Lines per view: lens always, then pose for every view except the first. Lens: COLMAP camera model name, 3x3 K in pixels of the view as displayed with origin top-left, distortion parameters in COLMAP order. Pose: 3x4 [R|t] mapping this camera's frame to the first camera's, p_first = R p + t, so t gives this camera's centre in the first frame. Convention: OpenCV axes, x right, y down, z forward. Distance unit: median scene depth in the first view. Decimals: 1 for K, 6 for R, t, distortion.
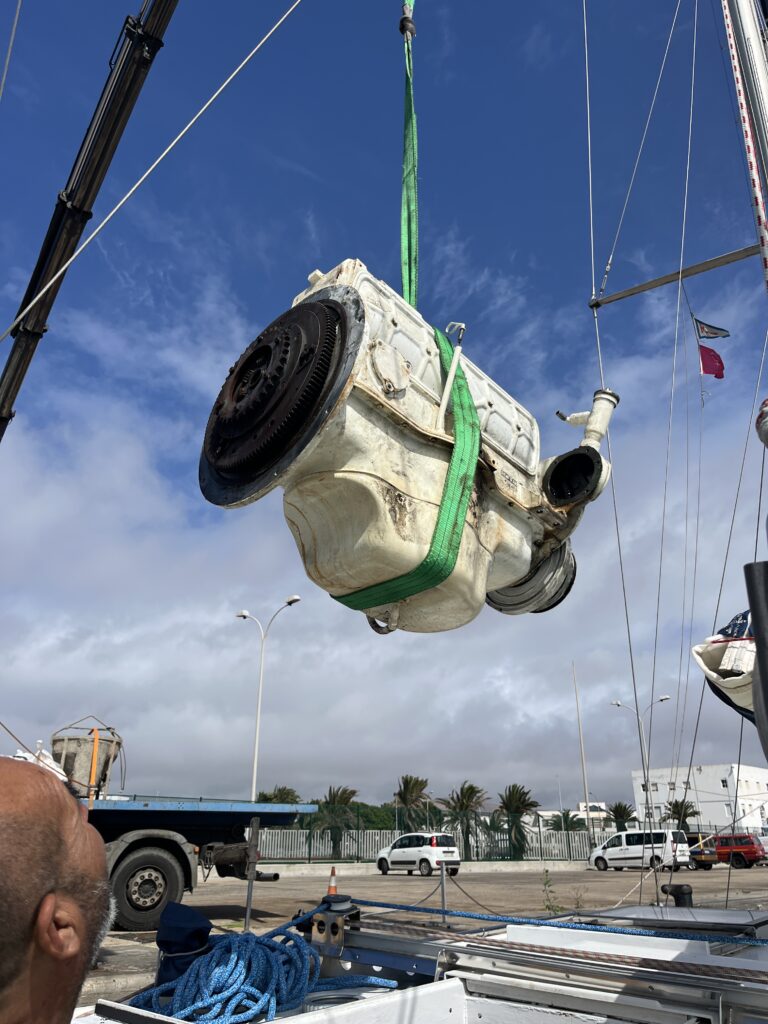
lens RADIAL K [[784.9, 0, 379.8], [0, 784.9, 504.1], [0, 0, 1]] dist [0.060733, 0.001064]
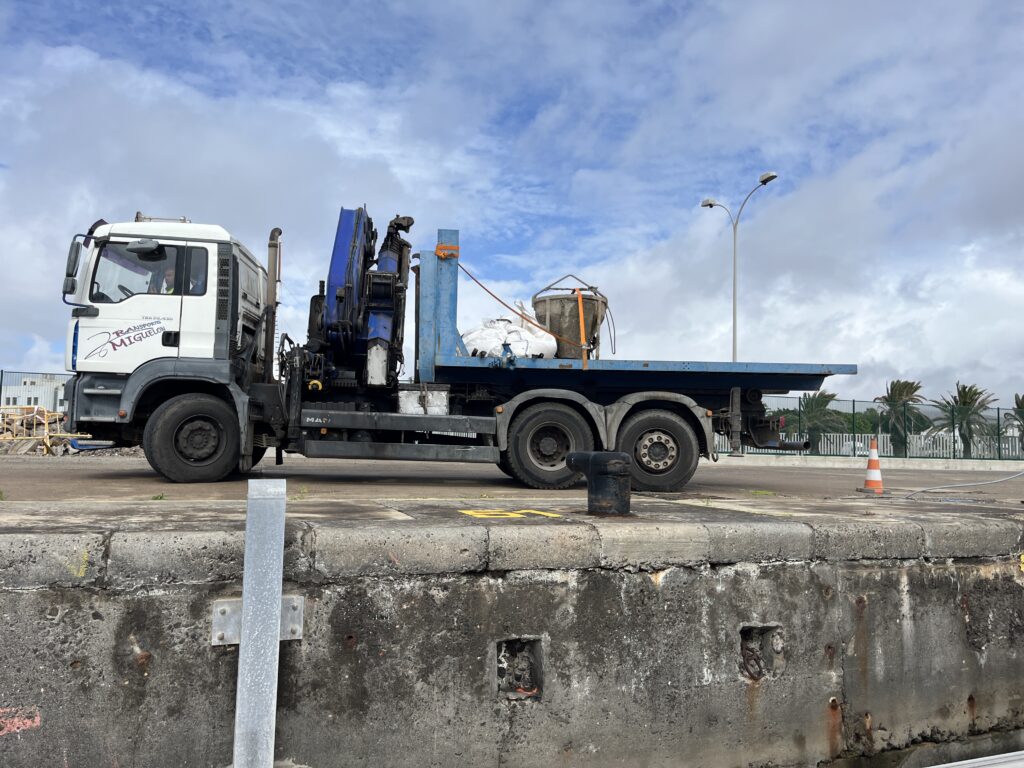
lens RADIAL K [[784.9, 0, 512.2], [0, 784.9, 387.9], [0, 0, 1]] dist [0.060733, 0.001064]
pose [[0.918752, -0.020174, -0.394320, -0.091960], [0.146886, 0.944477, 0.293919, 0.131292], [0.366496, -0.327959, 0.870703, 0.202040]]
